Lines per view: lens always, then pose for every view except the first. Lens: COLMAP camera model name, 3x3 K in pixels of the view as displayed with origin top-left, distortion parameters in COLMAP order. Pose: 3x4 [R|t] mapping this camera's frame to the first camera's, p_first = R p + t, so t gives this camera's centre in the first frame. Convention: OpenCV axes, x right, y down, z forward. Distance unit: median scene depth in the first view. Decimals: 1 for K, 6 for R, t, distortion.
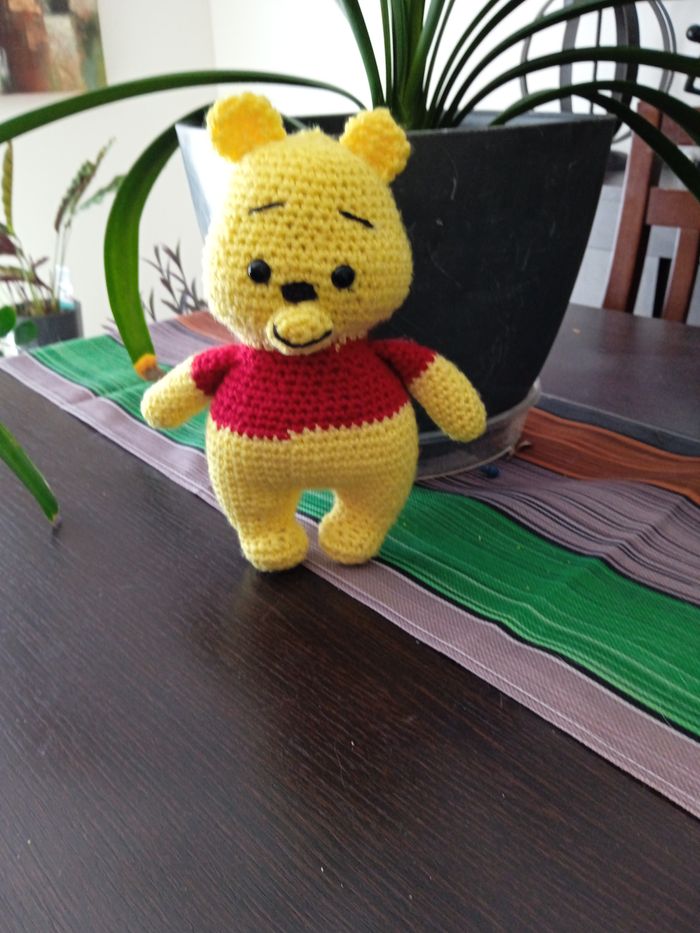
lens RADIAL K [[814.0, 0, 350.0], [0, 814.0, 466.5], [0, 0, 1]] dist [-0.000221, -0.001937]
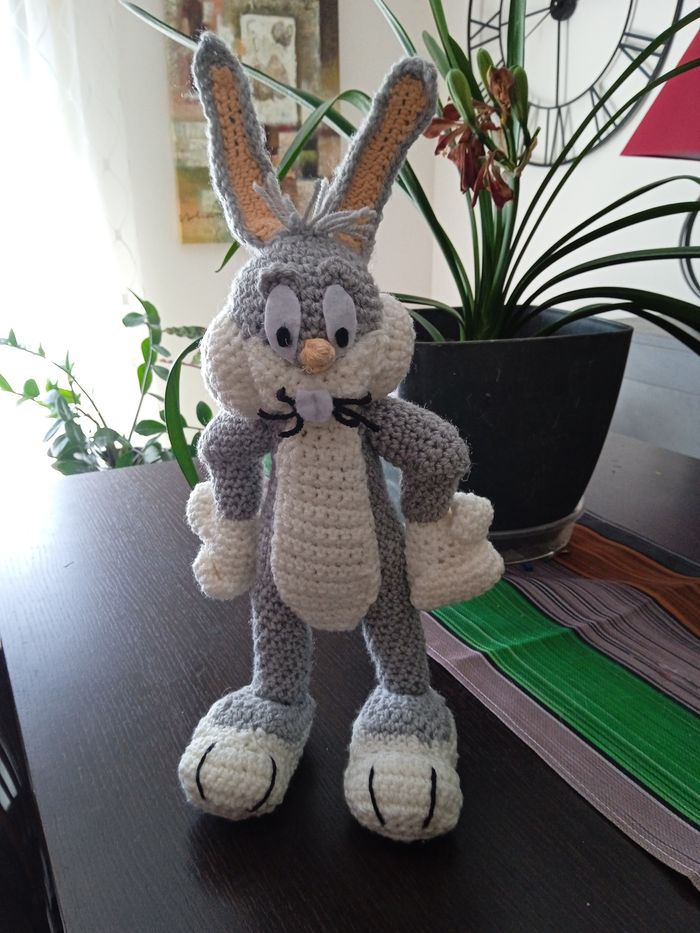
lens RADIAL K [[814.0, 0, 350.0], [0, 814.0, 466.5], [0, 0, 1]] dist [-0.000221, -0.001937]
pose [[0.963058, 0.100427, -0.249866, 0.240609], [-0.132038, 0.984770, -0.113109, 0.040361], [0.234701, 0.141922, 0.961651, -0.495200]]
